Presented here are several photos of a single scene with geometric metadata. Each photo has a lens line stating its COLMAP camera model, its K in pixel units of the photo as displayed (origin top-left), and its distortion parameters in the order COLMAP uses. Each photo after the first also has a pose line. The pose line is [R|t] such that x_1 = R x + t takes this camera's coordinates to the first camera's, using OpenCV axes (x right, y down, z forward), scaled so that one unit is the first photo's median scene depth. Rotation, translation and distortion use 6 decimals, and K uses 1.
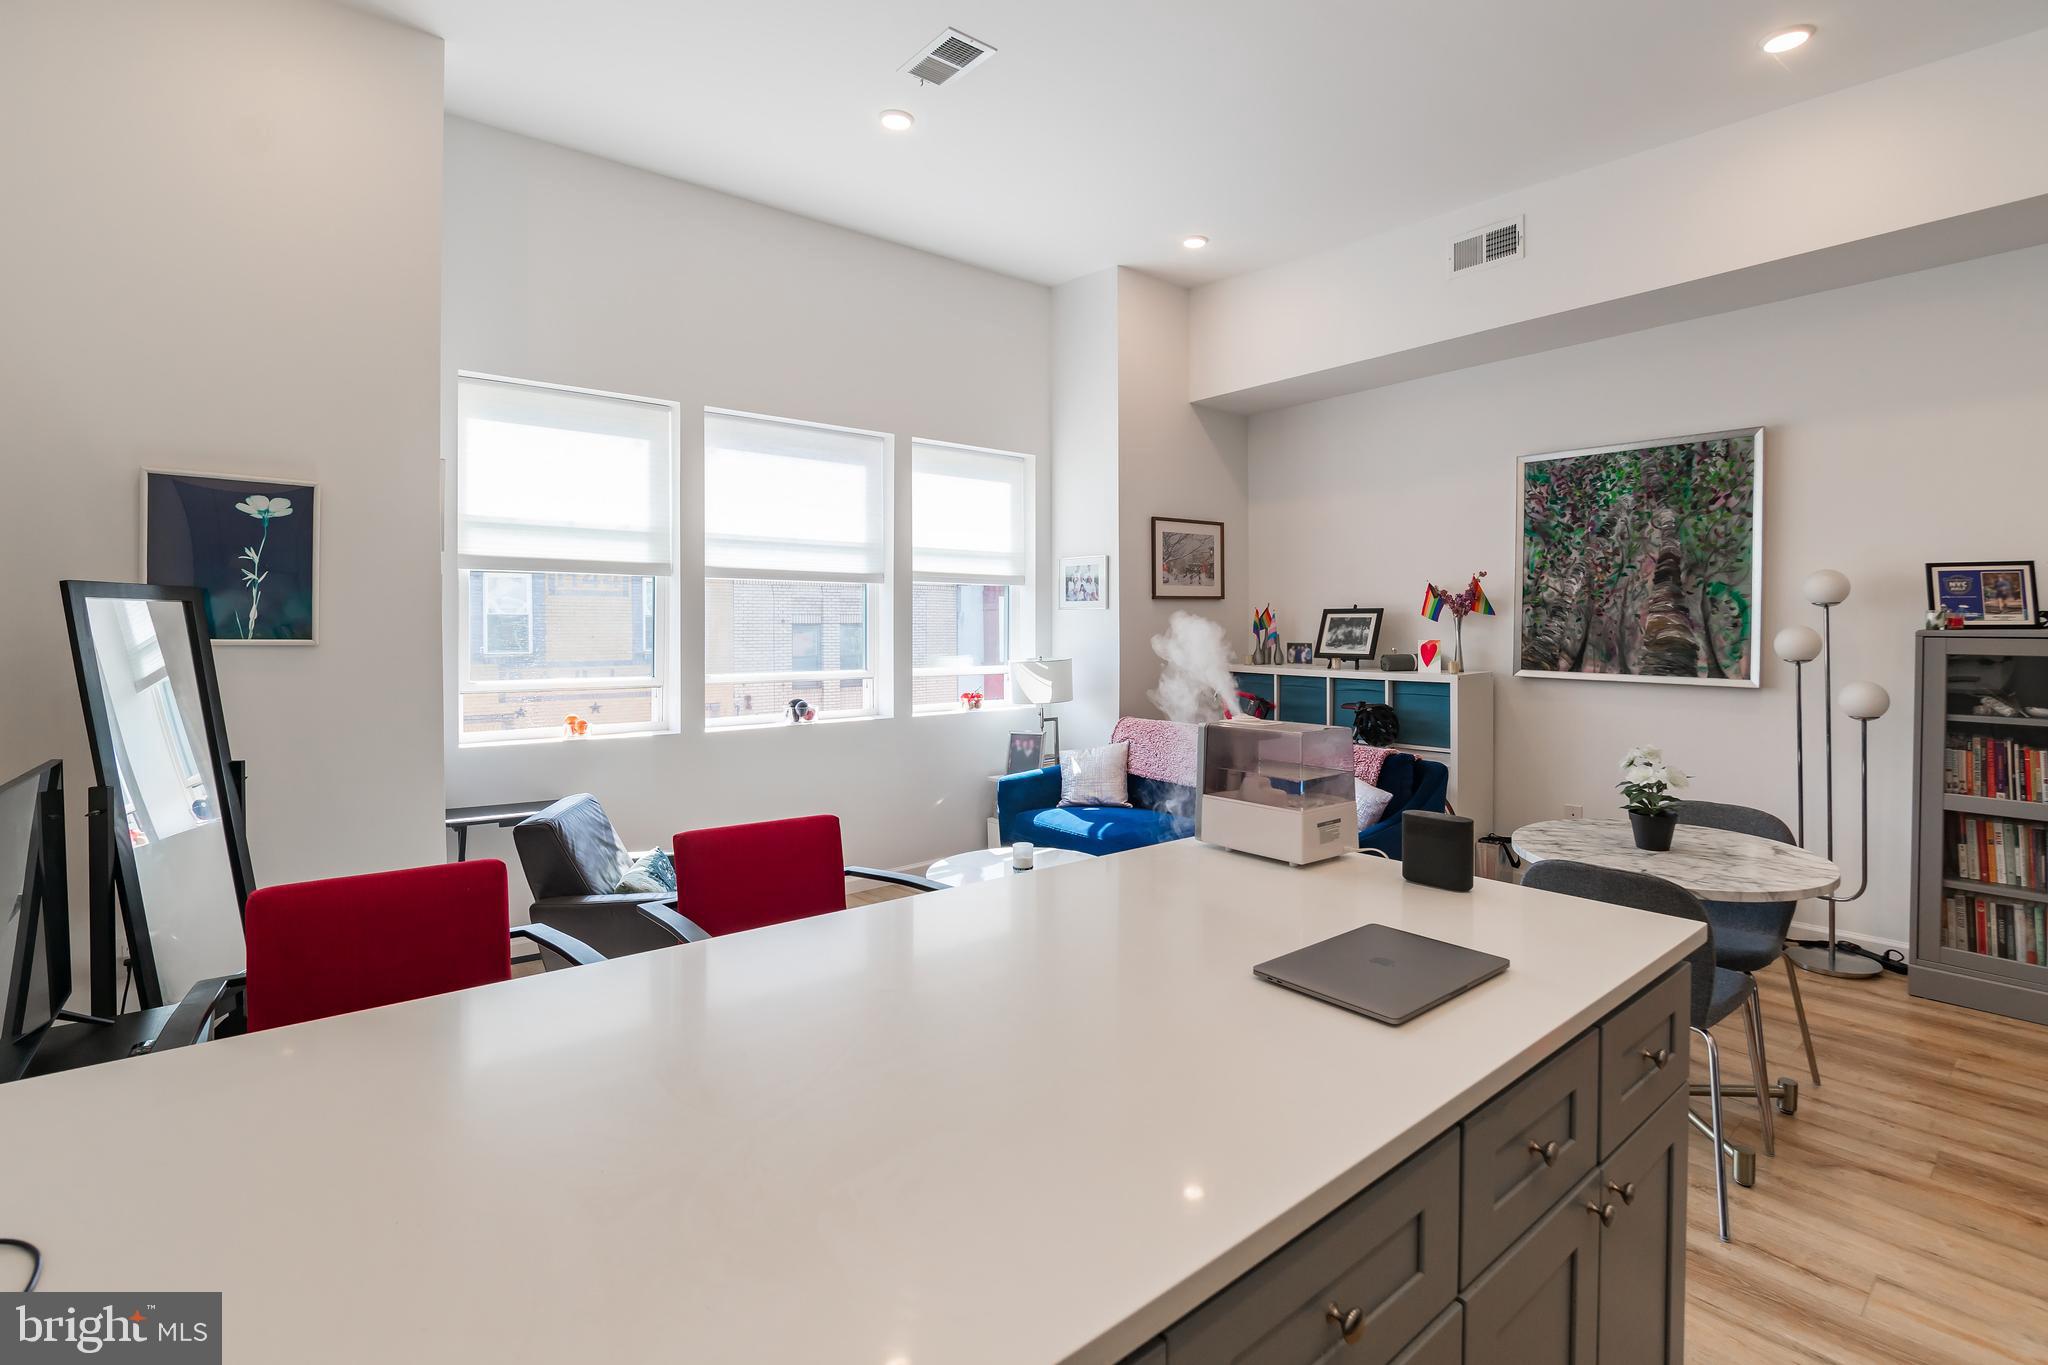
lens RADIAL K [[926.9, 0, 987.1], [0, 926.9, 618.7], [0, 0, 1]] dist [-0.023369, 0.002775]
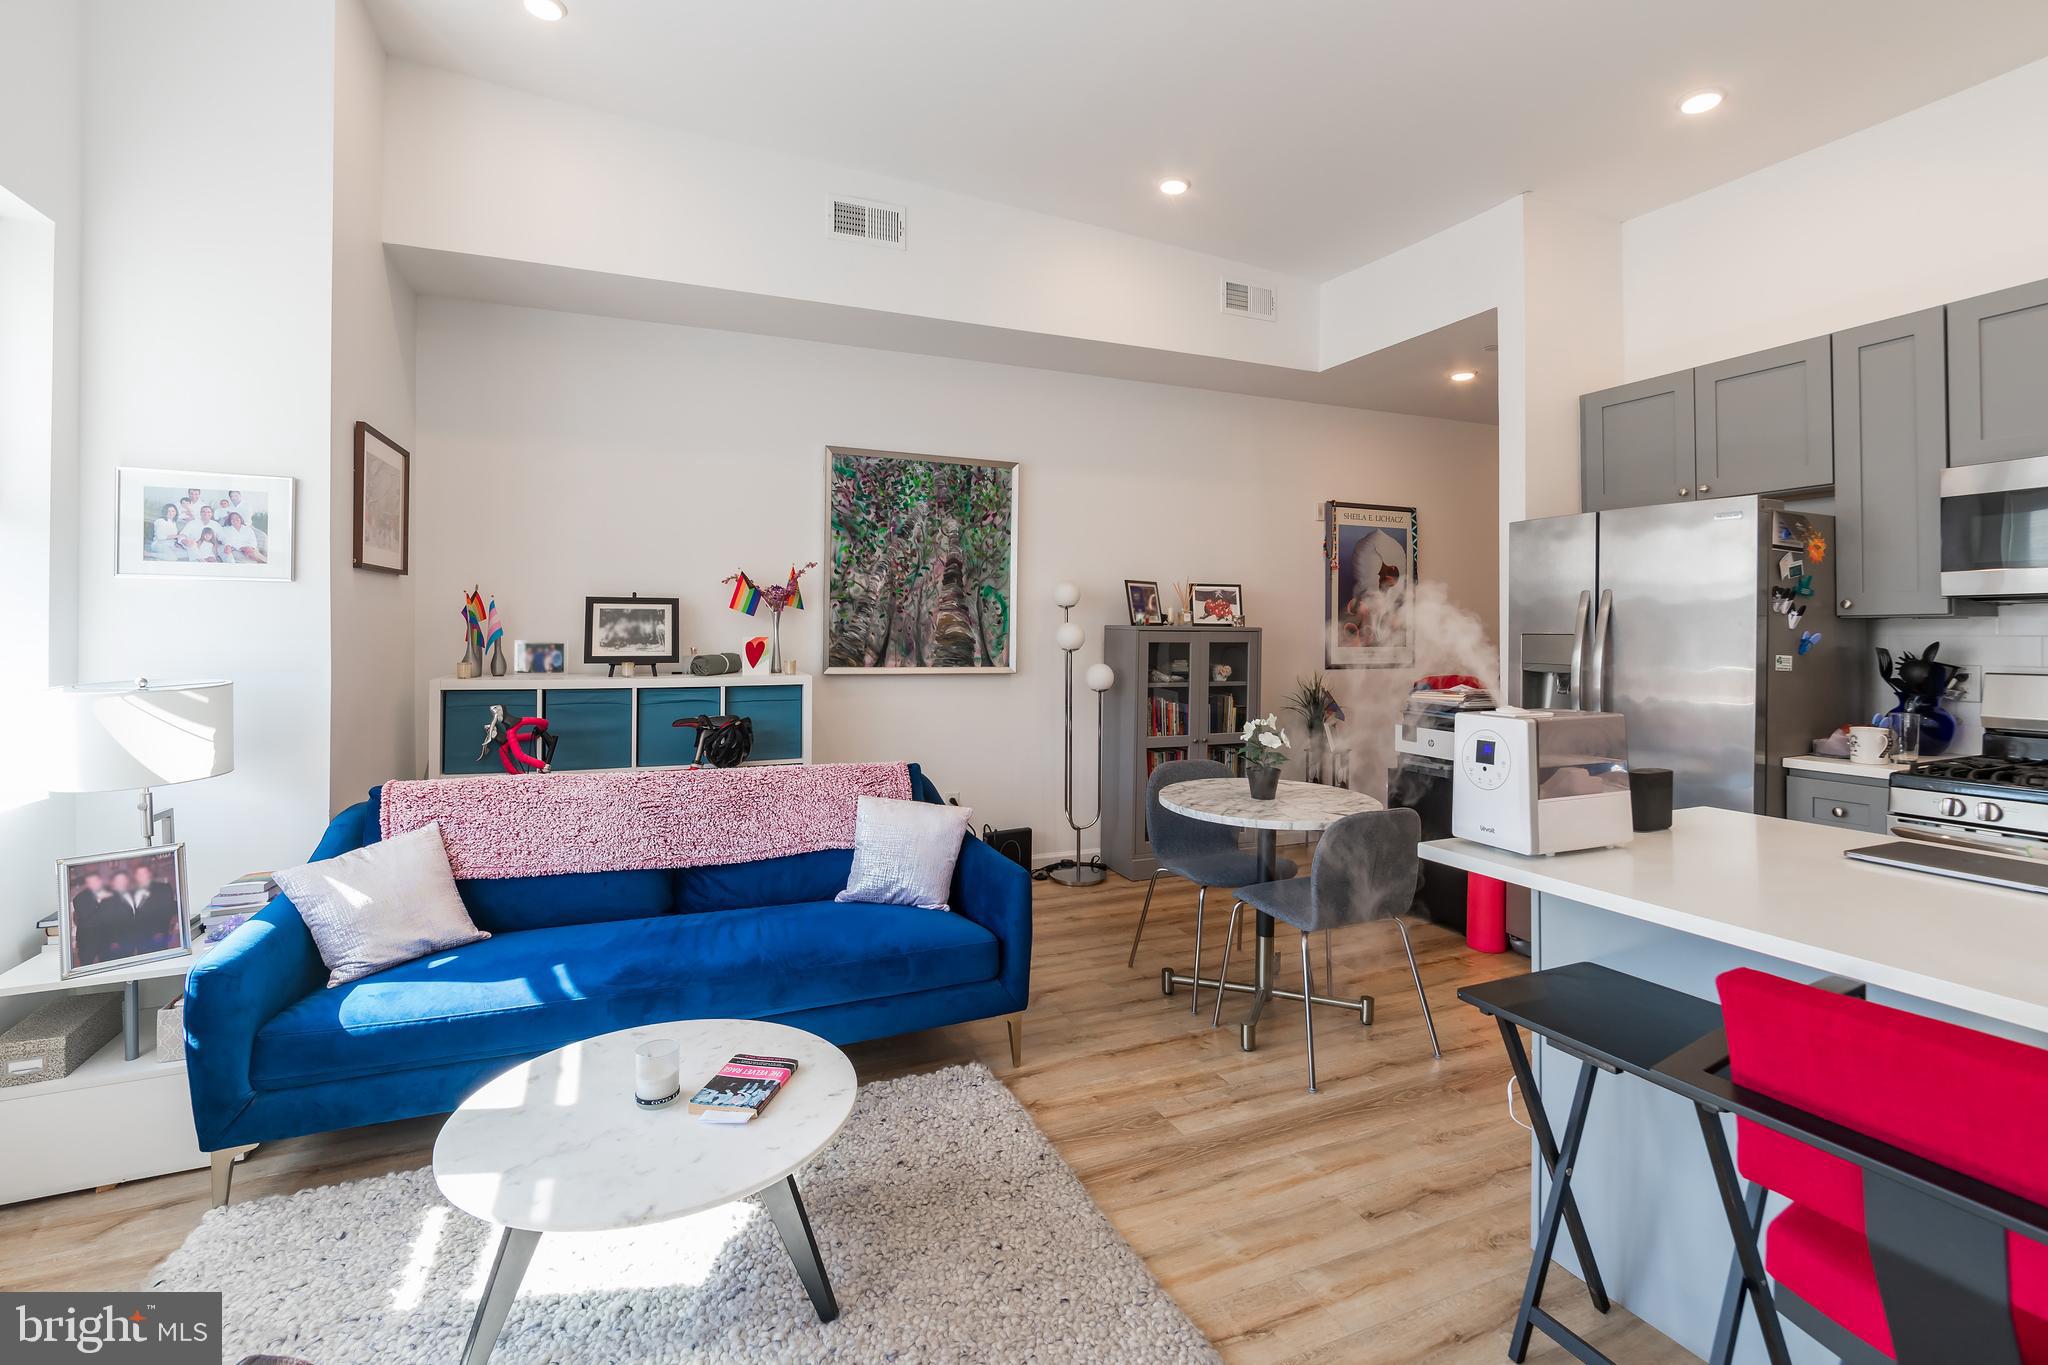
lens RADIAL K [[926.9, 0, 1089.5], [0, 926.9, 615.3], [0, 0, 1]] dist [-0.023369, 0.002775]
pose [[0.230139, 0.019129, 0.972970, -0.306375], [-0.009221, 0.999805, -0.017475, 0.016062], [-0.973114, -0.004950, 0.230270, 0.528462]]
